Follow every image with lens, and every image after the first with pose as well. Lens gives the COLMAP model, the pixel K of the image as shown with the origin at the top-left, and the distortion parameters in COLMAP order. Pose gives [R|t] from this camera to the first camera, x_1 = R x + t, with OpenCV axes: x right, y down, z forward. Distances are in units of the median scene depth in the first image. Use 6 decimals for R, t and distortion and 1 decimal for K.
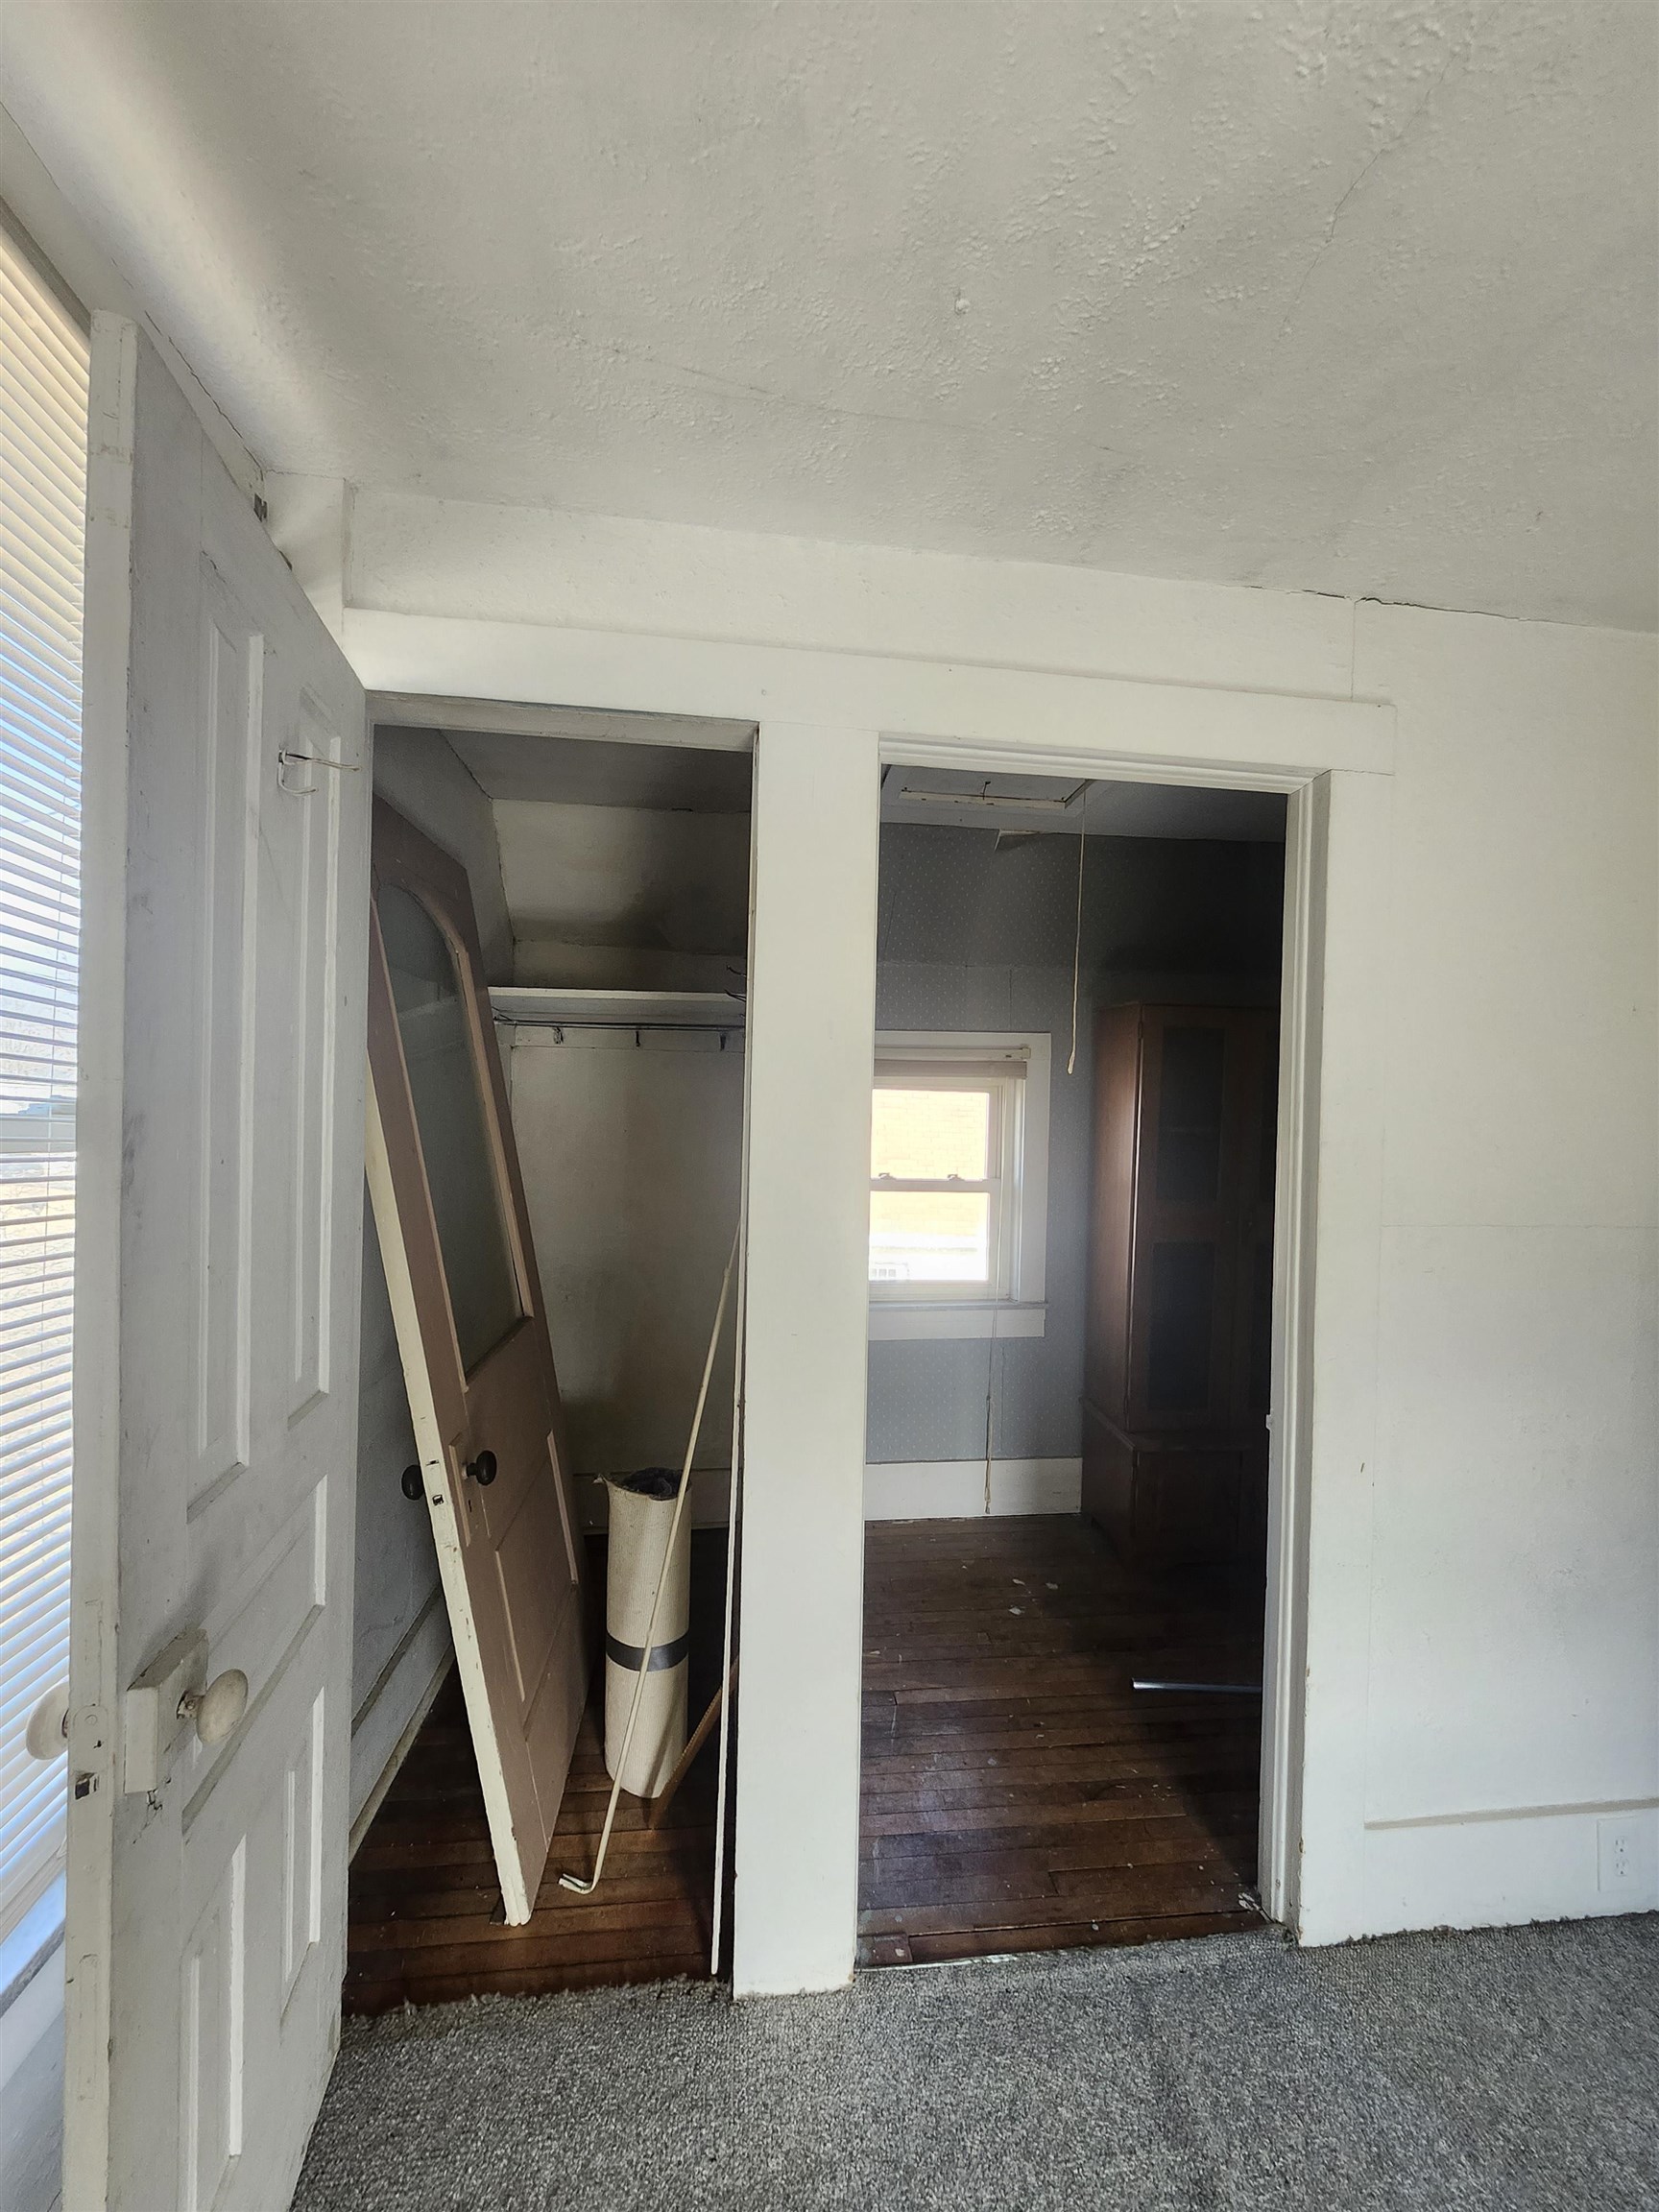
lens RADIAL K [[892.9, 0, 844.5], [0, 892.9, 1113.2], [0, 0, 1]] dist [0.007502, -0.000150]
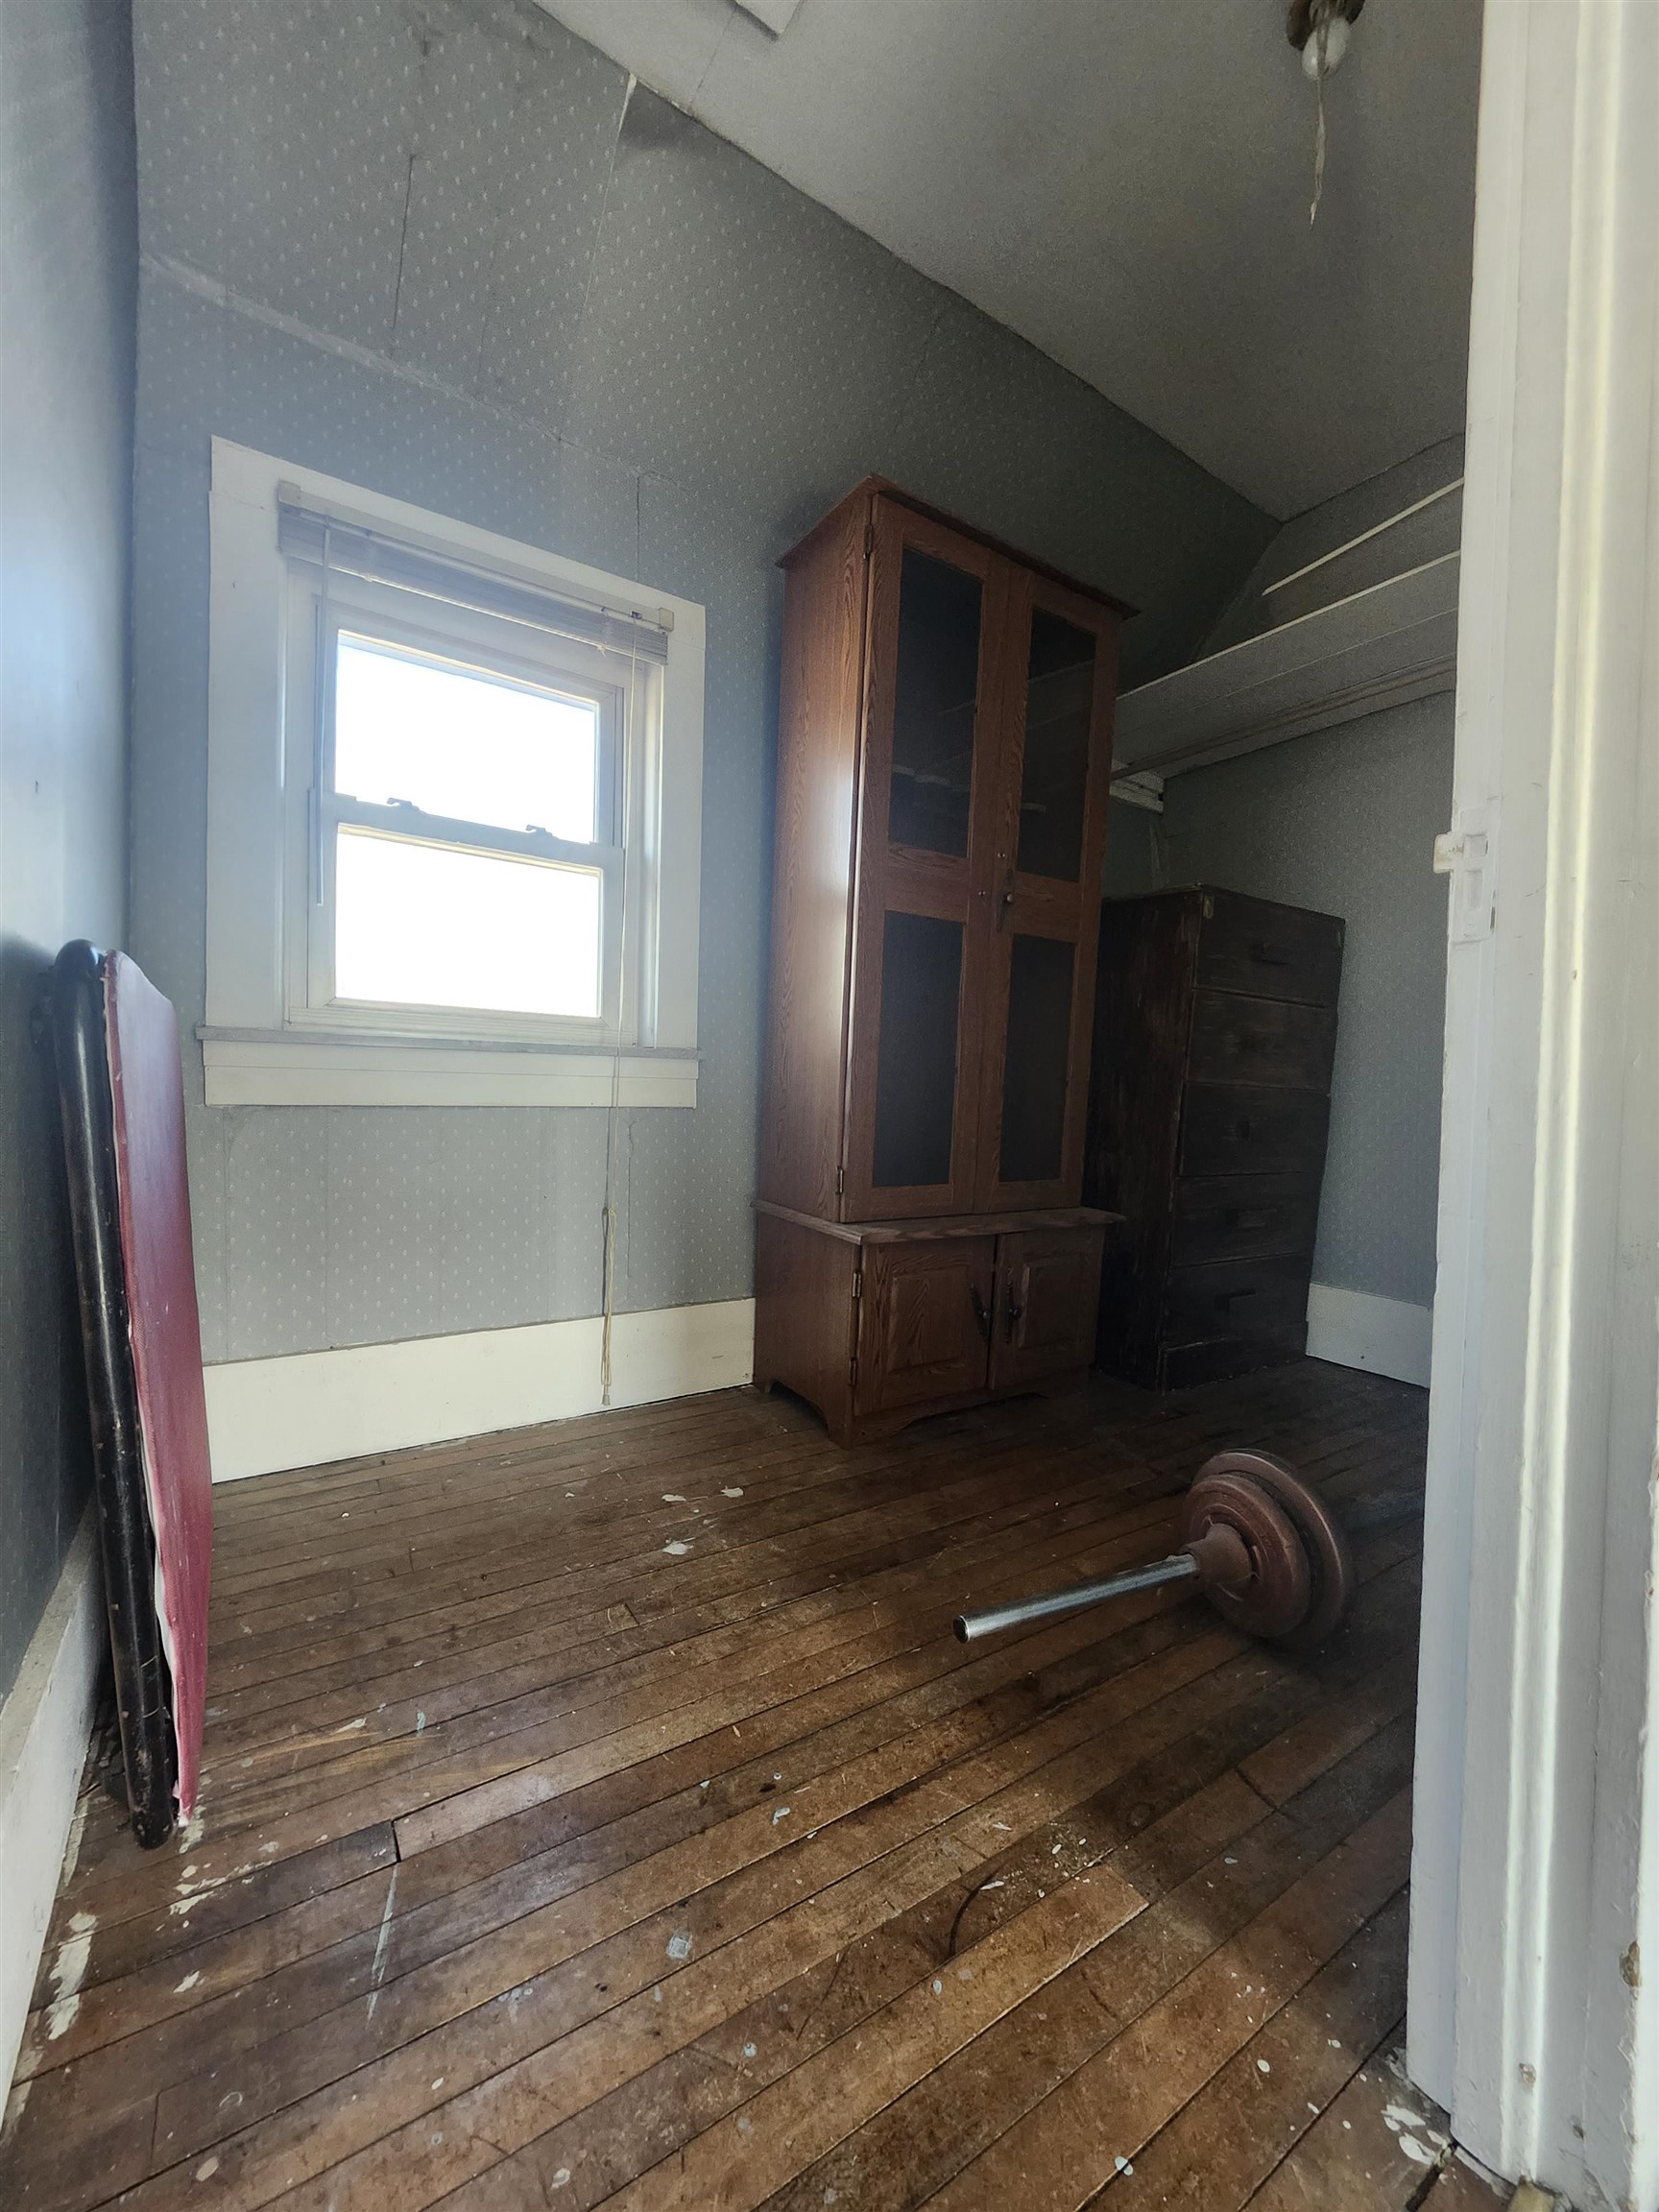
lens RADIAL K [[892.9, 0, 844.5], [0, 892.9, 1113.2], [0, 0, 1]] dist [0.007502, -0.000150]
pose [[0.896256, -0.016740, 0.443221, 0.053671], [0.000556, 0.999329, 0.036620, 0.288066], [-0.443537, -0.032574, 0.895664, 0.506394]]
